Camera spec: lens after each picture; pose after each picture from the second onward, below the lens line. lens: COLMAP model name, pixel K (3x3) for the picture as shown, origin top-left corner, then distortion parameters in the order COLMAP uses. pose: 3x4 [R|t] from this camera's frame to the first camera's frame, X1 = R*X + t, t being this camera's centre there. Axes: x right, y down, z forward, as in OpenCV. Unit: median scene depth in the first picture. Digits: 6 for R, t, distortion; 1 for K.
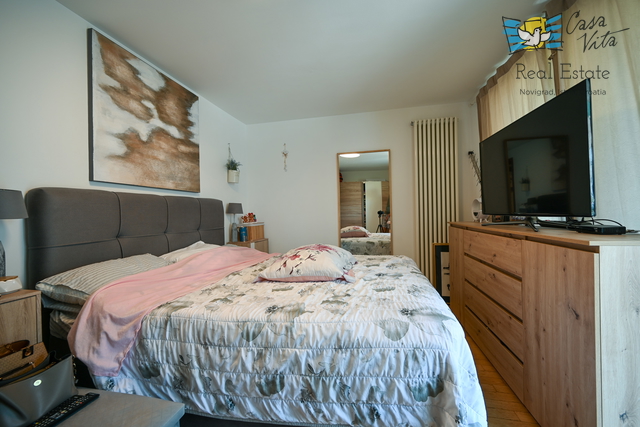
lens RADIAL K [[250.8, 0, 320.9], [0, 250.8, 214.1], [0, 0, 1]] dist [-0.000869, 0.000126]
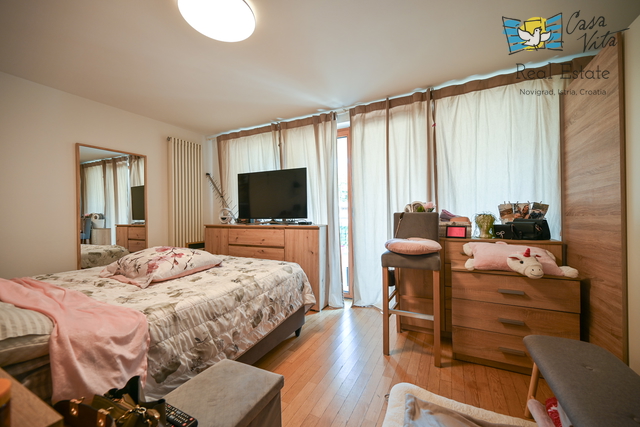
lens RADIAL K [[250.8, 0, 321.5], [0, 250.8, 213.9], [0, 0, 1]] dist [-0.000869, 0.000126]
pose [[0.261334, 0.020176, 0.965037, -1.543796], [0.010598, 0.999661, -0.023770, 0.030022], [-0.965190, 0.016439, 0.261032, 0.135505]]
